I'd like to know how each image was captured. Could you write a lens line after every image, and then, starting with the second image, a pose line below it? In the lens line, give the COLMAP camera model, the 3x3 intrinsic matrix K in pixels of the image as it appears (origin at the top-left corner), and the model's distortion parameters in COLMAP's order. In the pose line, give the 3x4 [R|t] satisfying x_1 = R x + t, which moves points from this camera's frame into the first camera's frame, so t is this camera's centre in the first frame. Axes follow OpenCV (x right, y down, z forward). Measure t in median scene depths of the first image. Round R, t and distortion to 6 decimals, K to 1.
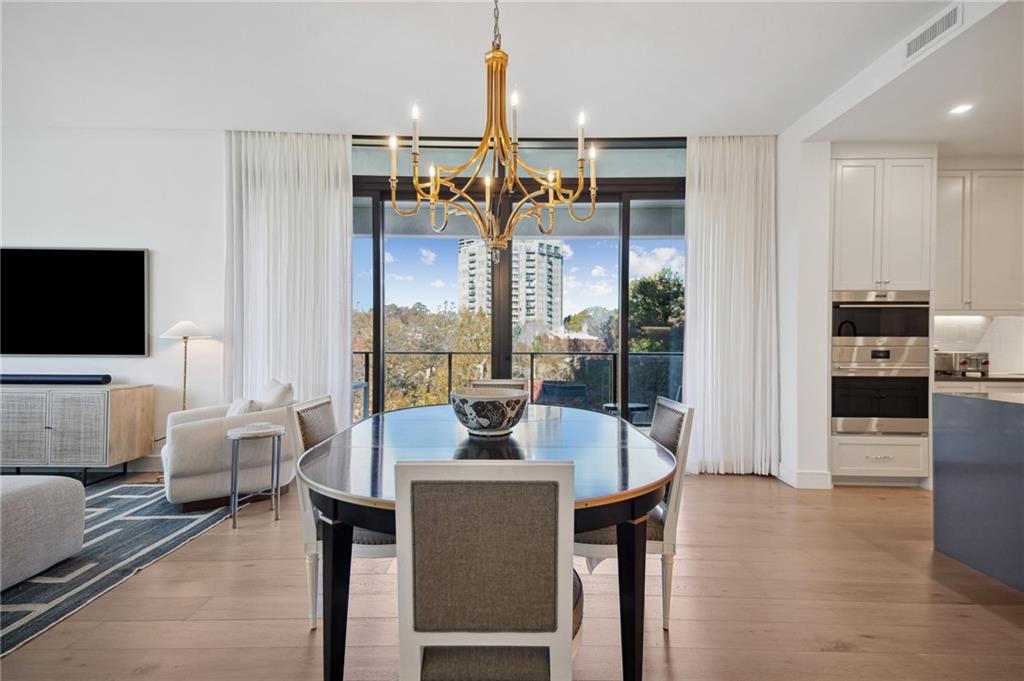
lens RADIAL K [[487.3, 0, 513.4], [0, 487.3, 339.5], [0, 0, 1]] dist [0.083852, -0.040208]
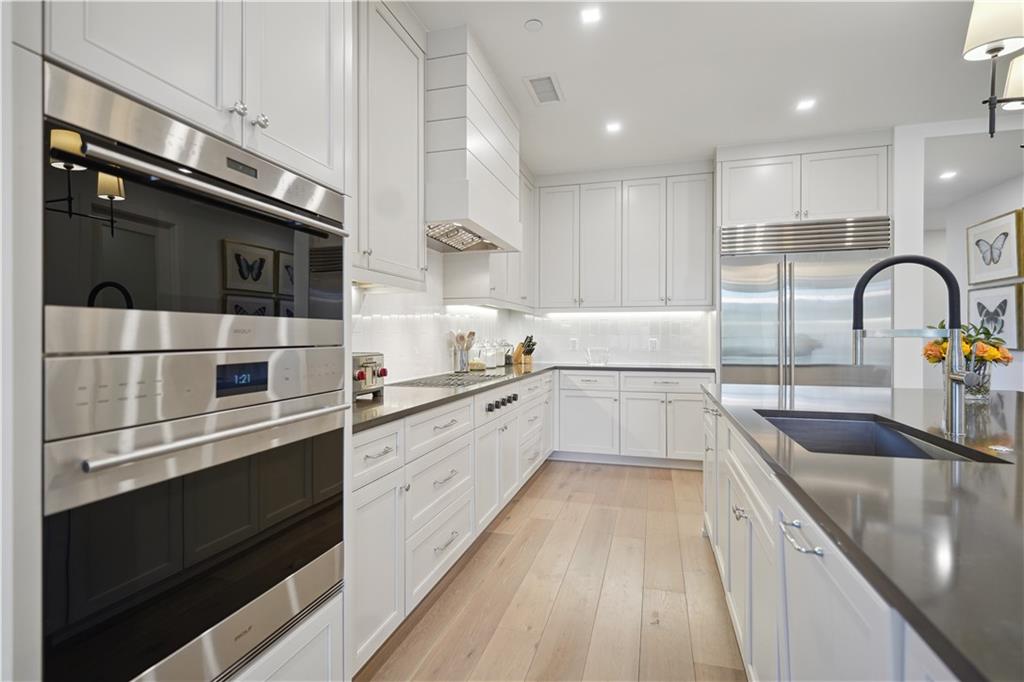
lens RADIAL K [[497.1, 0, 510.0], [0, 497.1, 337.2], [0, 0, 1]] dist [0.004564, -0.005560]
pose [[0.288333, -0.006806, 0.957506, 0.507820], [-0.003477, 0.999961, 0.008155, 0.004166], [-0.957524, -0.005681, 0.288298, 0.777724]]
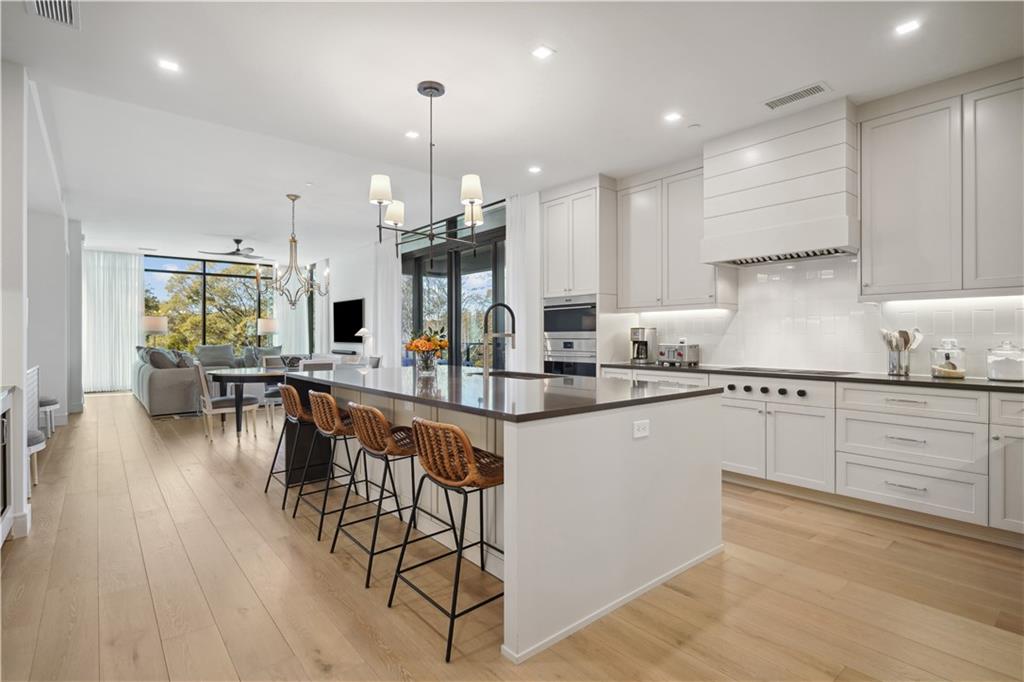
lens RADIAL K [[497.1, 0, 510.0], [0, 497.1, 337.2], [0, 0, 1]] dist [0.004564, -0.005560]
pose [[0.634826, -0.003311, -0.772648, 1.628194], [0.007995, 0.999965, 0.002284, 0.004671], [0.772614, -0.007628, 0.634830, 0.064289]]
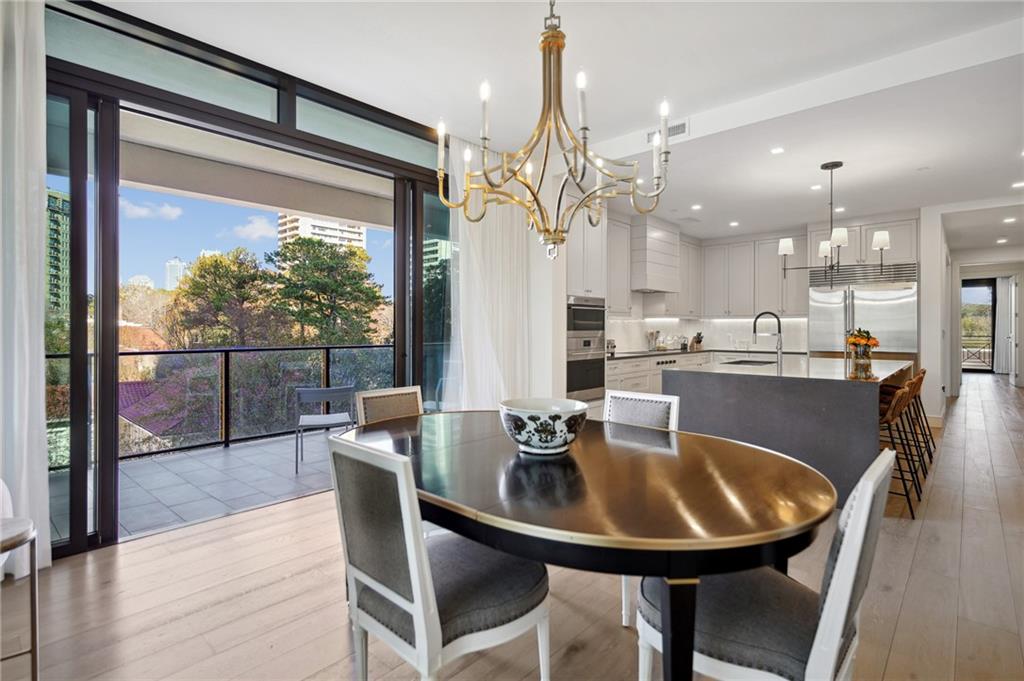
lens RADIAL K [[497.0, 0, 510.4], [0, 497.0, 330.2], [0, 0, 1]] dist [0.000852, -0.000490]
pose [[0.678856, -0.006597, 0.734241, -0.408025], [0.000371, 0.999963, 0.008641, -0.018667], [-0.734271, -0.005594, 0.678833, 0.232197]]
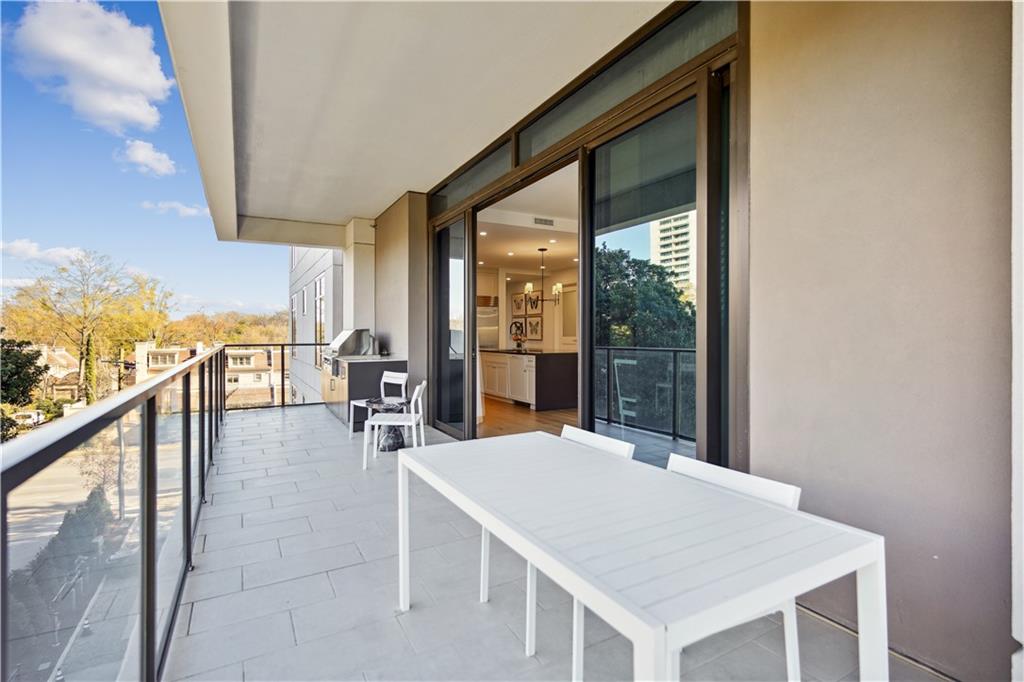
lens RADIAL K [[497.1, 0, 510.0], [0, 497.1, 337.2], [0, 0, 1]] dist [0.004564, -0.005560]
pose [[-0.470942, -0.007884, 0.882129, -1.017705], [-0.004535, 0.999968, 0.006517, 0.001046], [-0.882153, -0.000931, -0.470962, 1.685222]]
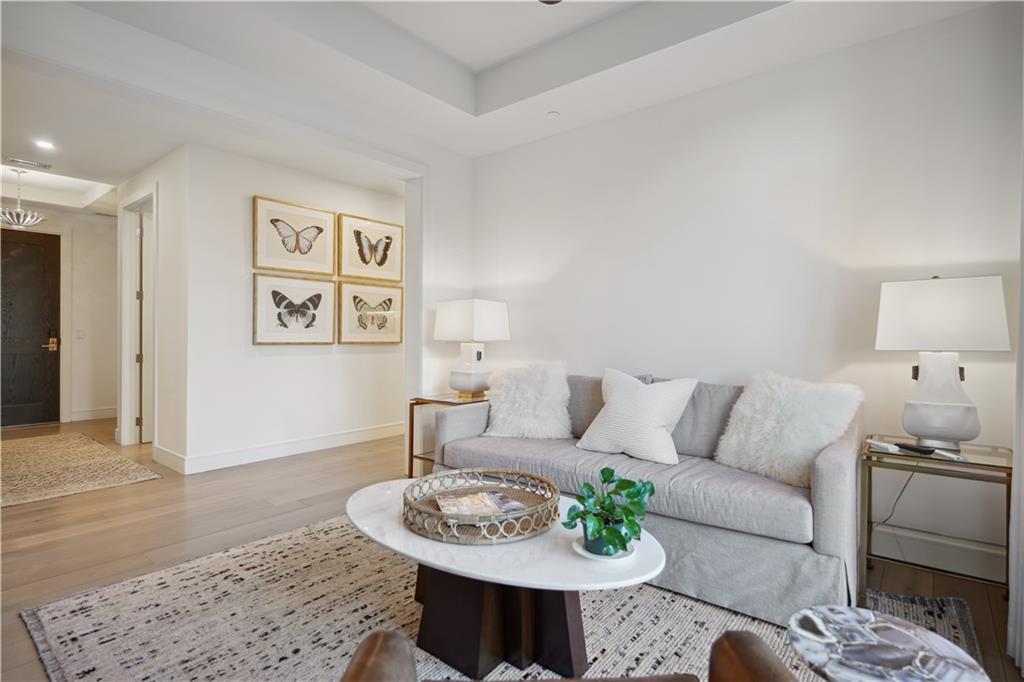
lens RADIAL K [[497.1, 0, 510.0], [0, 497.1, 337.2], [0, 0, 1]] dist [0.004564, -0.005560]
pose [[-0.639534, -0.001737, -0.768761, 2.571263], [0.001814, 0.999991, -0.003769, 0.028385], [0.768761, -0.003805, -0.639525, 1.096225]]
